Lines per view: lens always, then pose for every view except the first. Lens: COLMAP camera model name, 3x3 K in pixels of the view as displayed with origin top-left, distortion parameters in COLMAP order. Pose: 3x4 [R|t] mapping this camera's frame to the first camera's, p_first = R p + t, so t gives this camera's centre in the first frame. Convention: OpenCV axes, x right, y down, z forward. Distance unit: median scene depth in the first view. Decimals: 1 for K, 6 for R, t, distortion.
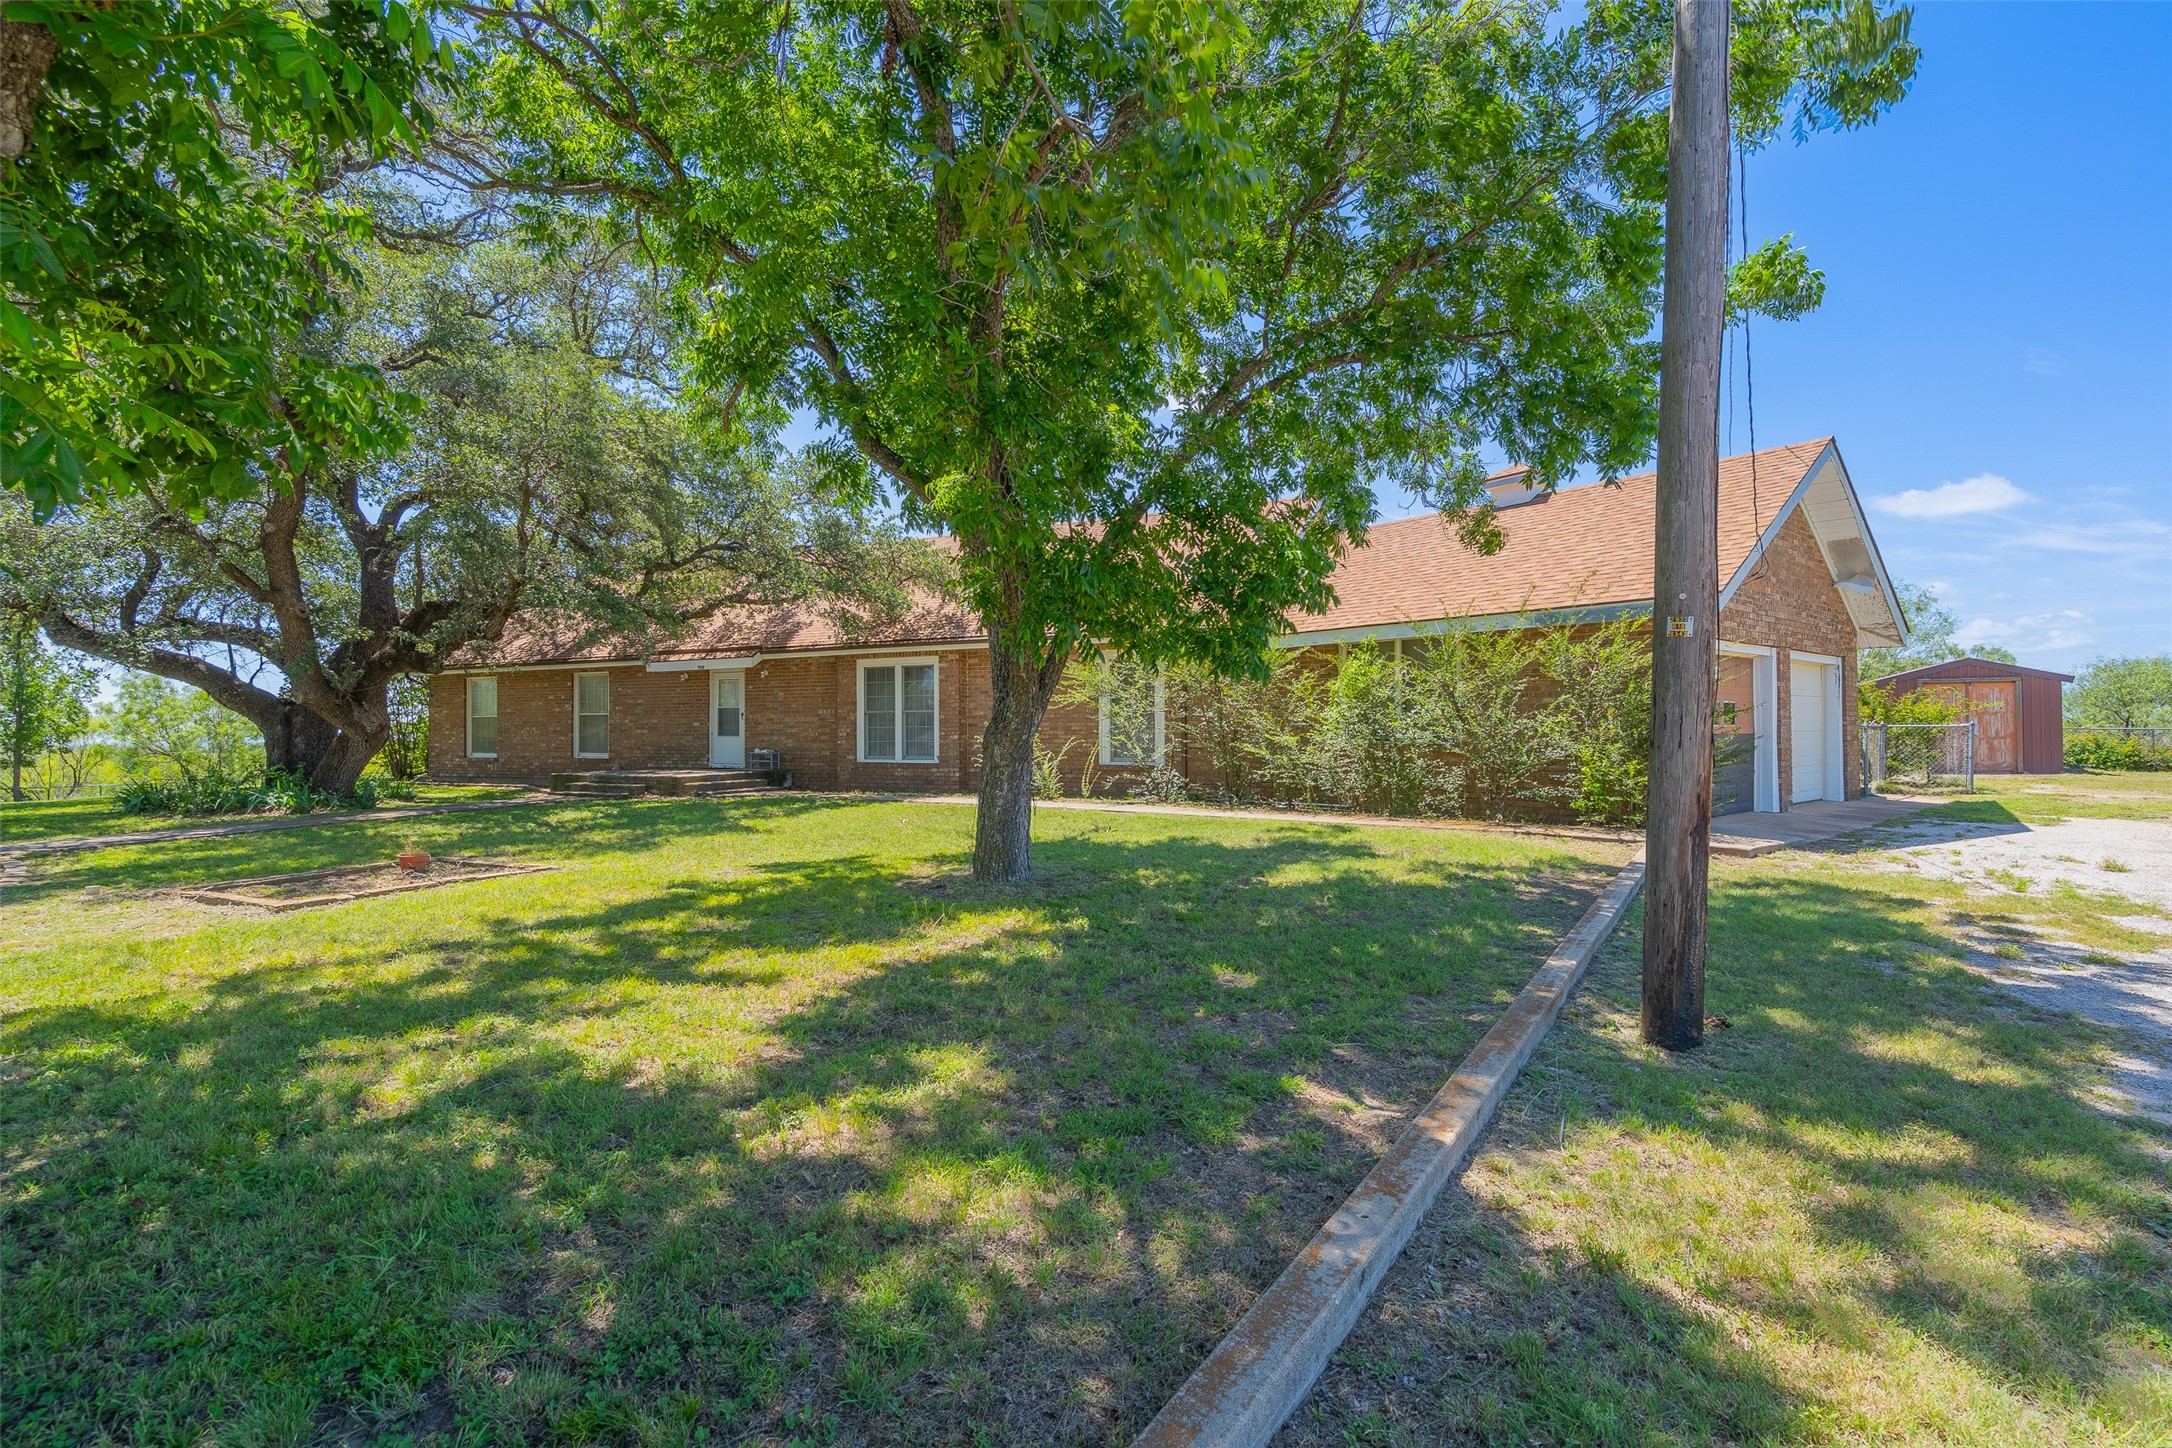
lens RADIAL K [[1007.3, 0, 1086.3], [0, 1007.3, 726.3], [0, 0, 1]] dist [-0.001078, 0.002876]
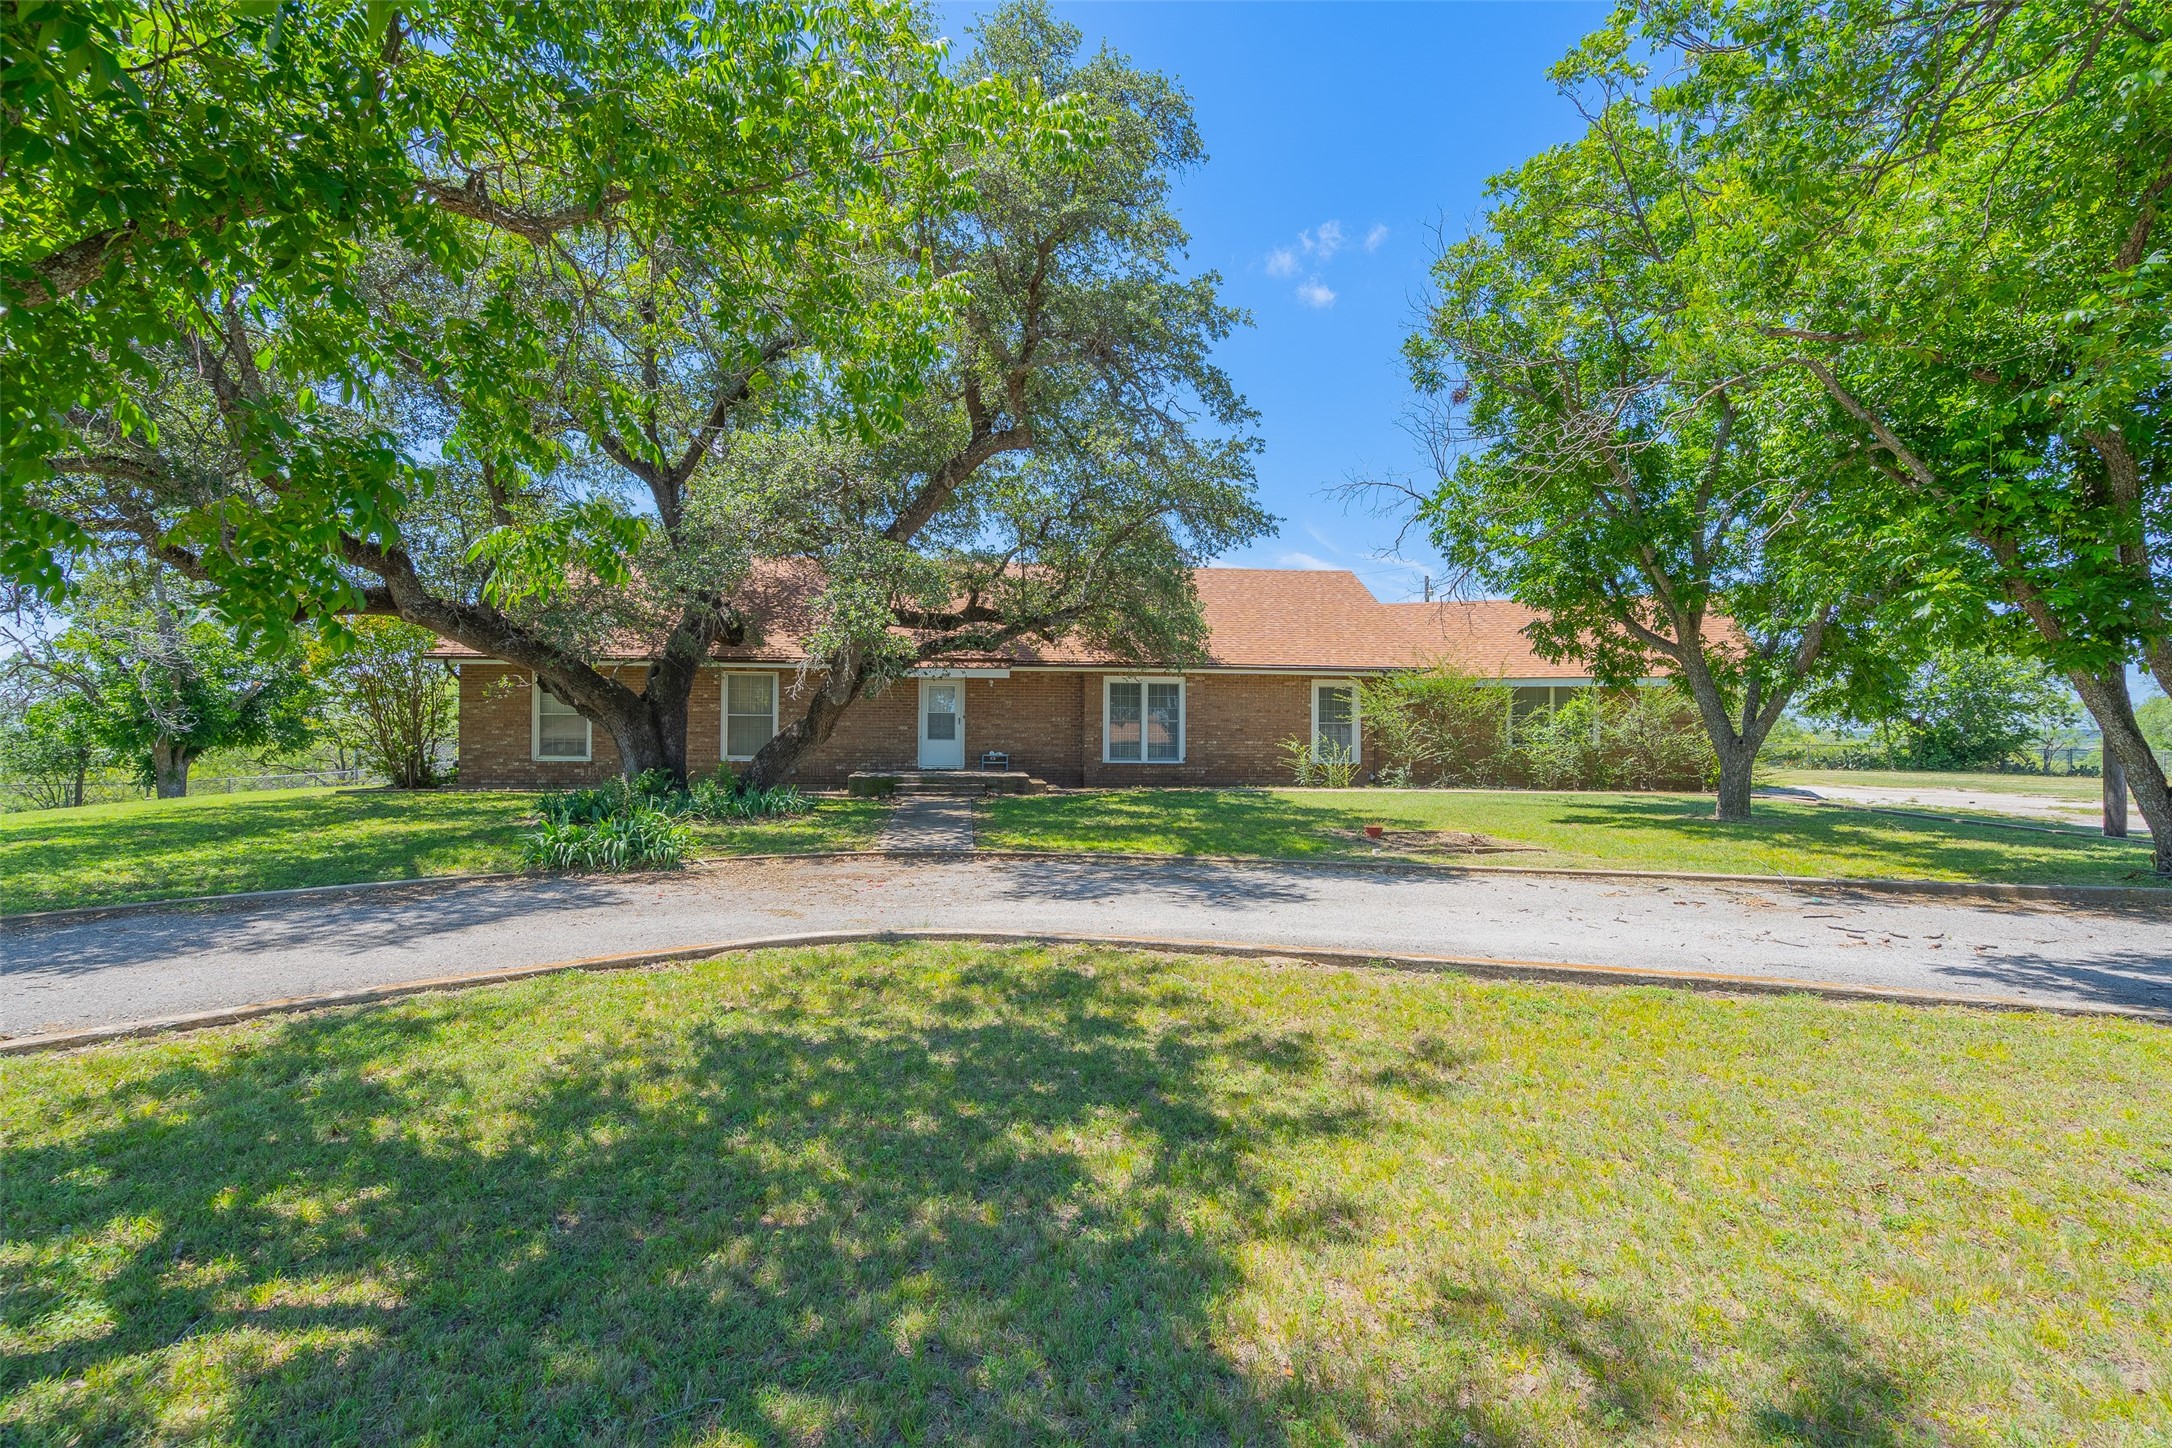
lens RADIAL K [[1007.3, 0, 1079.8], [0, 1007.3, 731.0], [0, 0, 1]] dist [-0.001078, 0.002876]
pose [[0.839230, 0.013242, 0.543615, -0.934680], [-0.013278, 0.999904, -0.003859, 0.003468], [-0.543615, -0.003980, 0.839326, 0.022039]]
